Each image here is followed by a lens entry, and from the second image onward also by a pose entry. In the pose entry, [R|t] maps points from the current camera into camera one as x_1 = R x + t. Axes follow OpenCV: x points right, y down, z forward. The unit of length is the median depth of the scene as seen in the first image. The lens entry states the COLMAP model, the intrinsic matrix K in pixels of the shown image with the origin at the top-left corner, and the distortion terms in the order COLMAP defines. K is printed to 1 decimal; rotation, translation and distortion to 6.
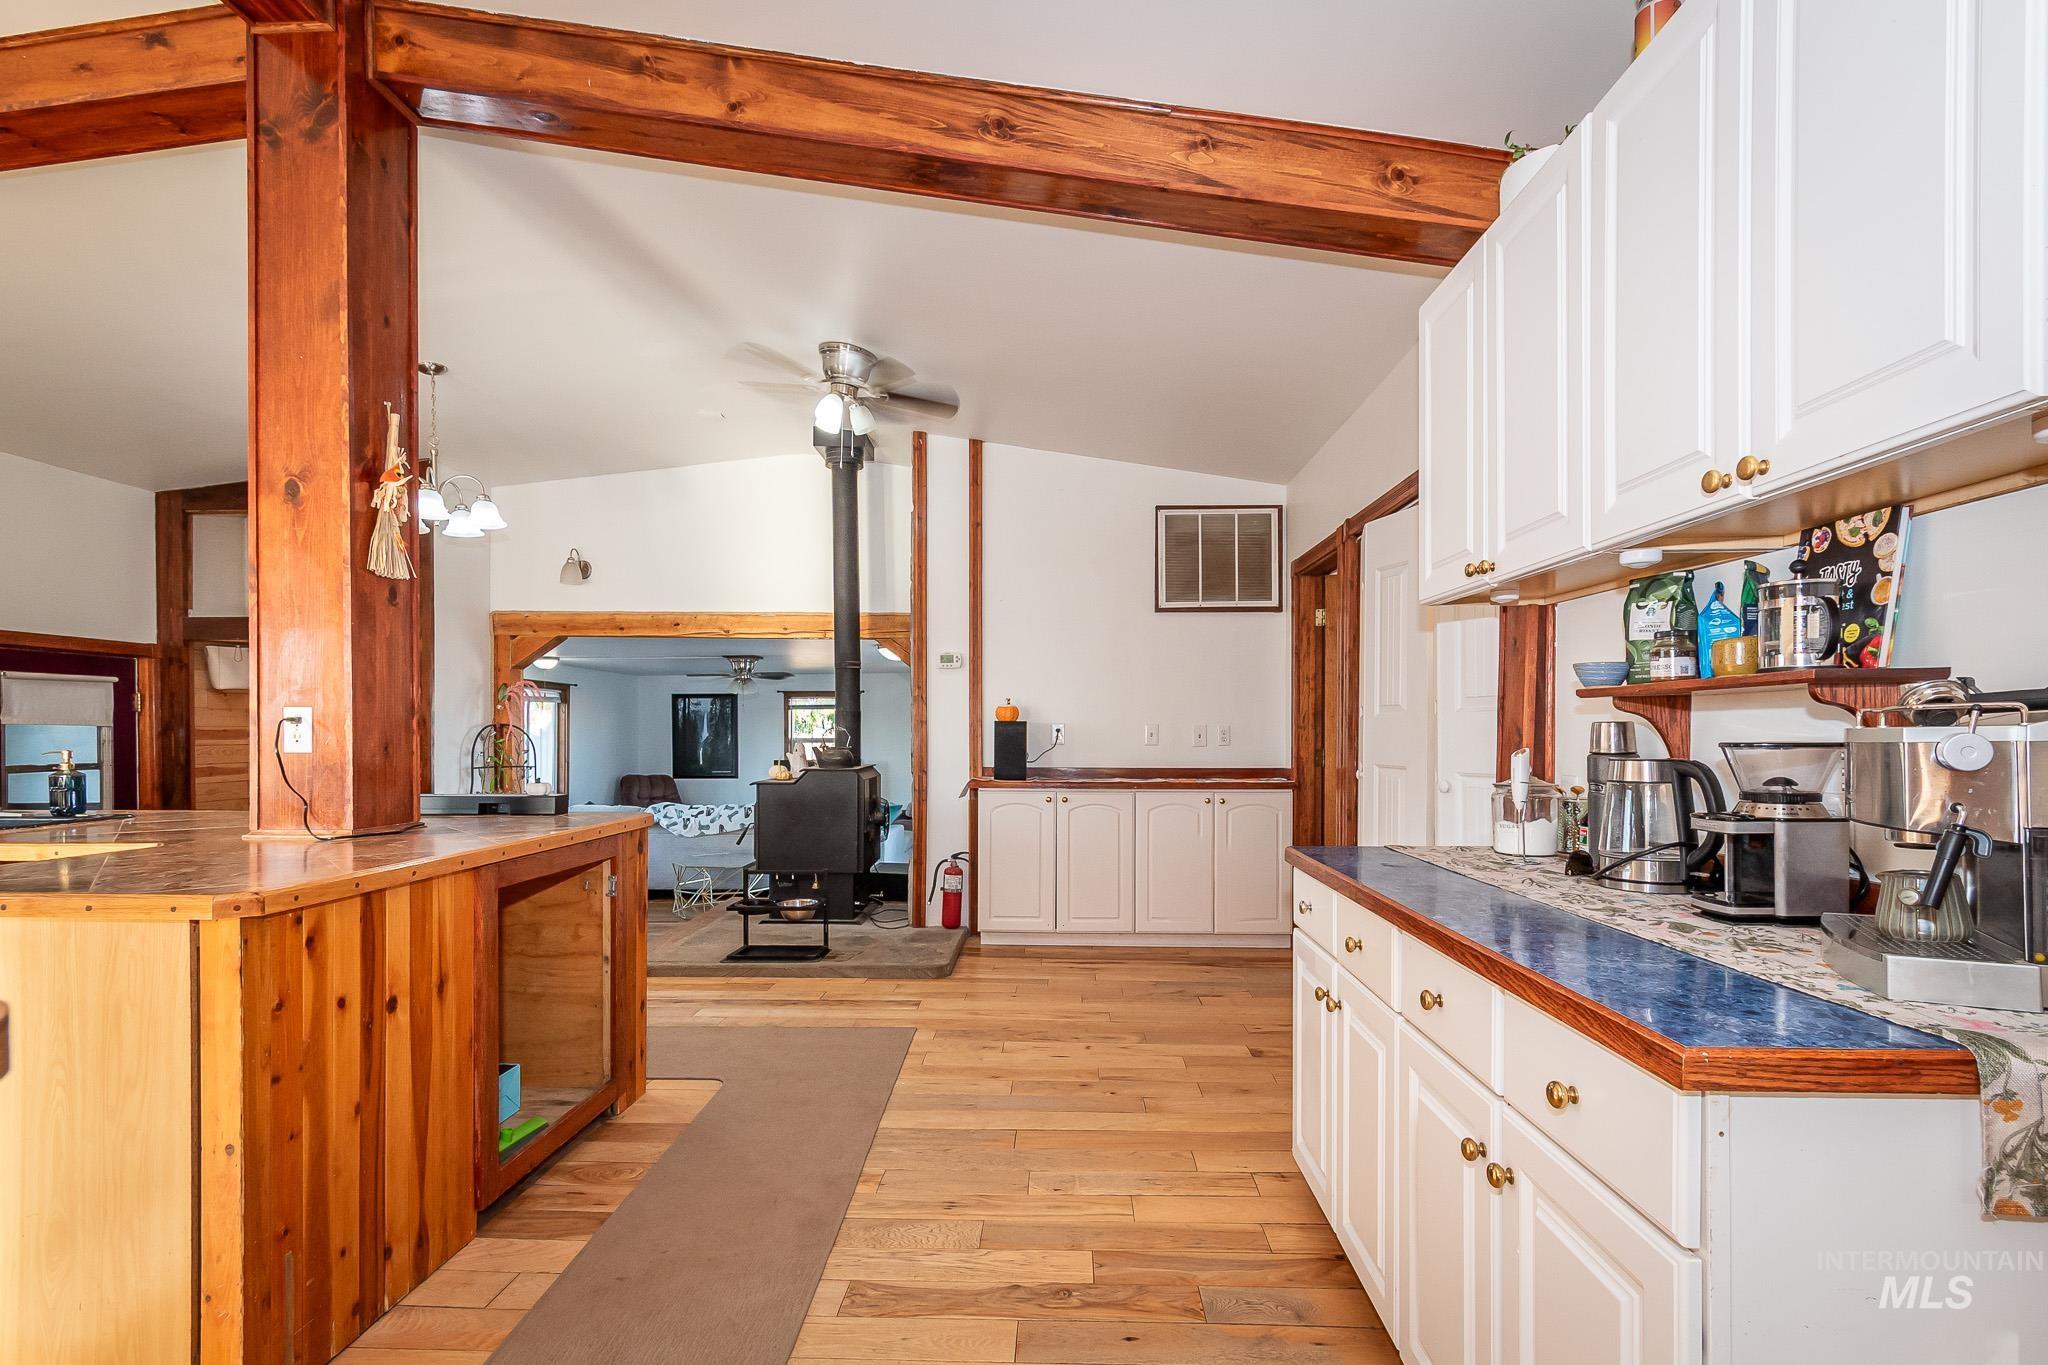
lens RADIAL K [[946.4, 0, 1038.0], [0, 946.4, 745.6], [0, 0, 1]] dist [0.002298, -0.000153]
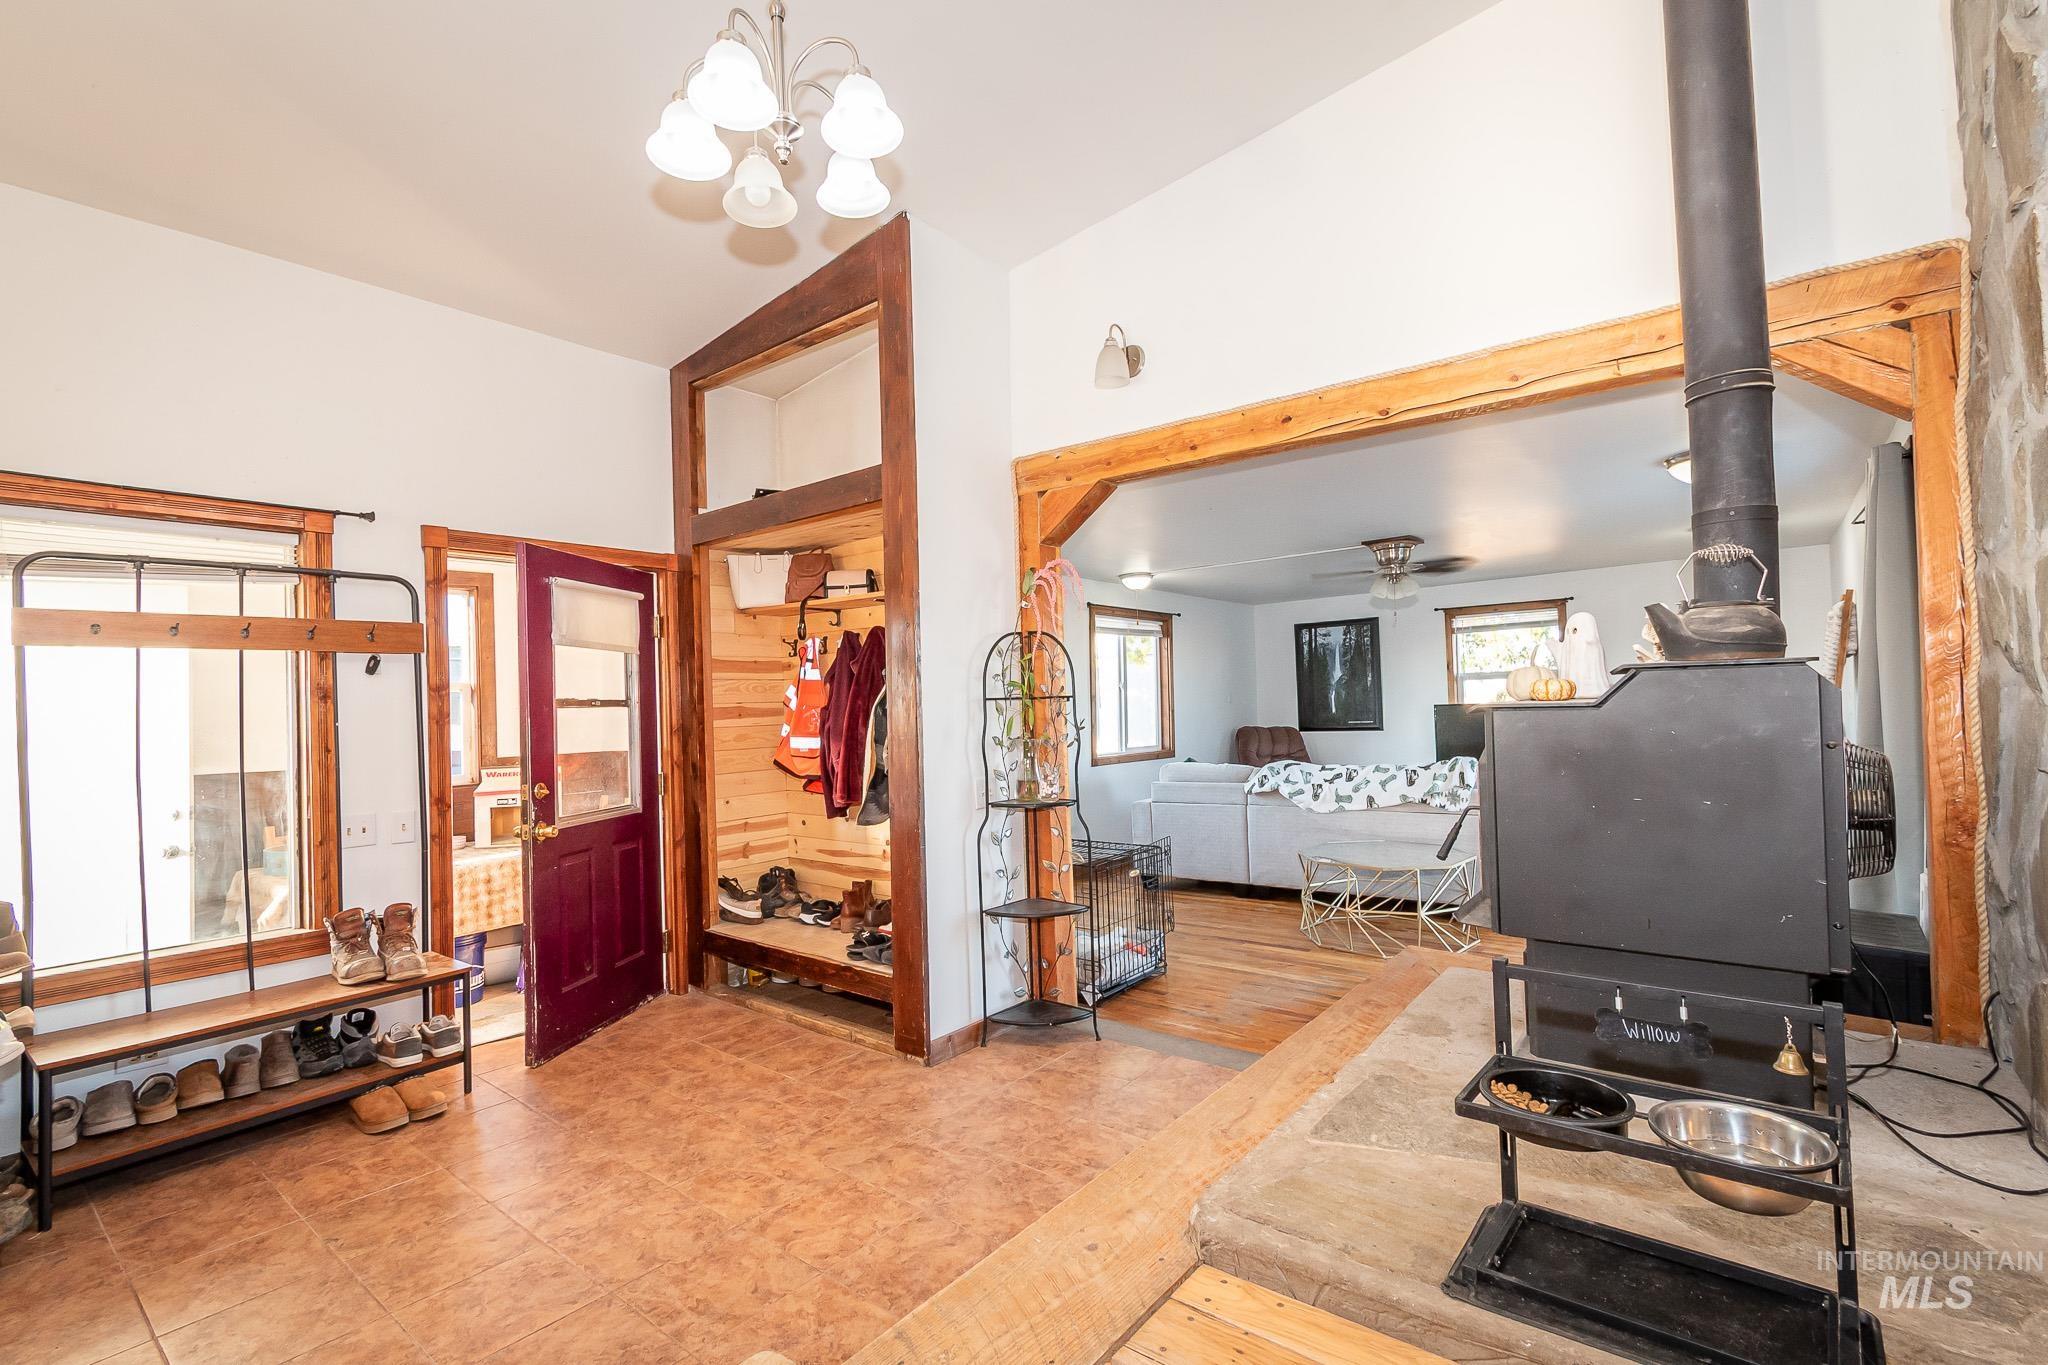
lens RADIAL K [[946.4, 0, 1038.5], [0, 946.4, 677.2], [0, 0, 1]] dist [0.002298, -0.000153]
pose [[0.802024, -0.040104, -0.595944, -0.223780], [0.020885, 0.999016, -0.039122, 0.041041], [0.596927, 0.018930, 0.802072, 0.604673]]
